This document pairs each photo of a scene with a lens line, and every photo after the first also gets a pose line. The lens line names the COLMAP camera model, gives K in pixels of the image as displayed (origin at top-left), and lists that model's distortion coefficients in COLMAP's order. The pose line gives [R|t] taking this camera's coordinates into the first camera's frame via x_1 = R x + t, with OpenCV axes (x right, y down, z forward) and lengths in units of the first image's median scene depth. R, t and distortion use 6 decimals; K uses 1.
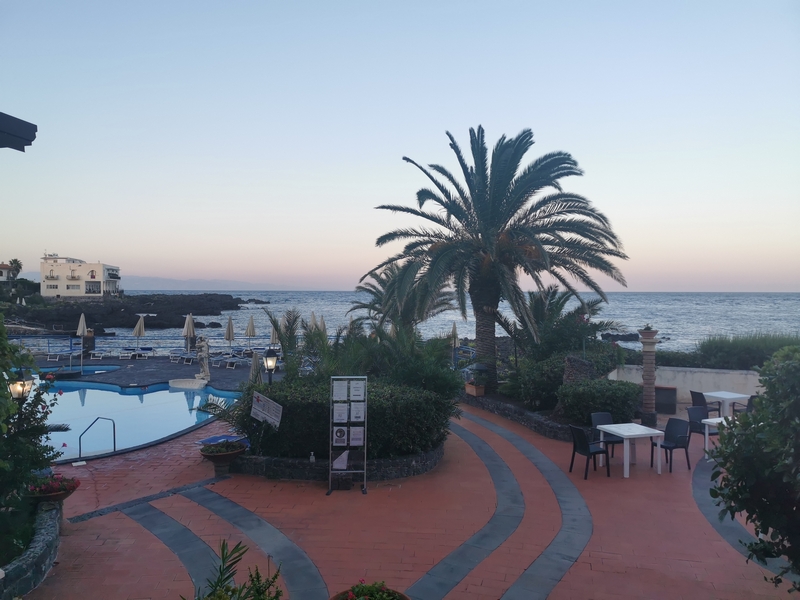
lens RADIAL K [[619.7, 0, 400.0], [0, 619.7, 300.0], [0, 0, 1]] dist [0.066759, -0.104704]
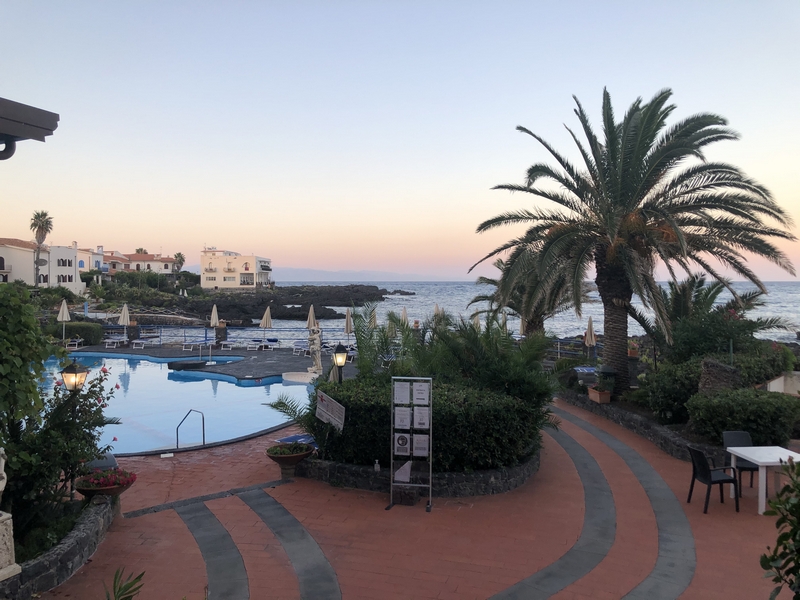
lens RADIAL K [[658.7, 0, 397.3], [0, 658.7, 287.1], [0, 0, 1]] dist [0.047959, -0.081794]
pose [[0.971316, -0.001766, -0.237784, 0.063943], [0.000248, 0.999979, -0.006411, -0.000275], [0.237791, 0.006168, 0.971297, 0.039797]]
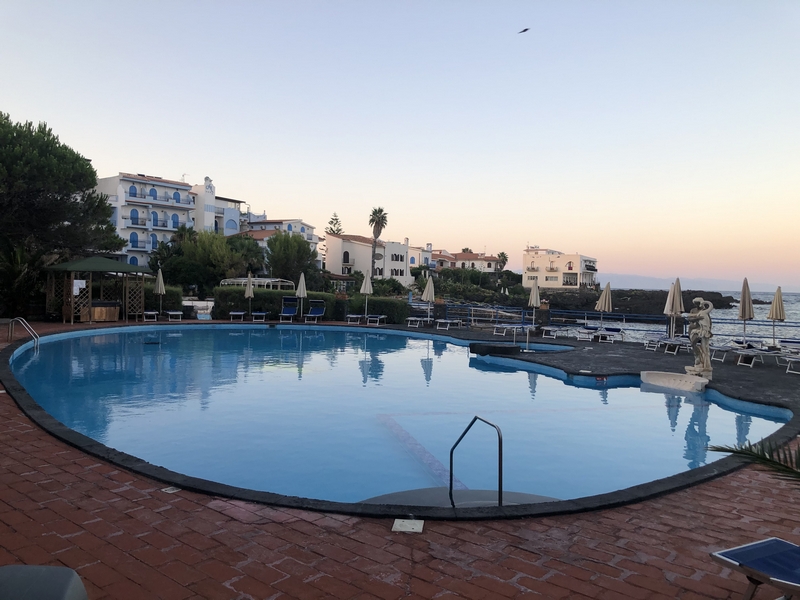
lens RADIAL K [[658.7, 0, 397.3], [0, 658.7, 287.1], [0, 0, 1]] dist [0.047959, -0.081794]
pose [[0.753352, 0.020944, -0.657284, -0.154507], [-0.034380, 0.999380, -0.007560, 0.072824], [0.656718, 0.028293, 0.753605, 0.434796]]
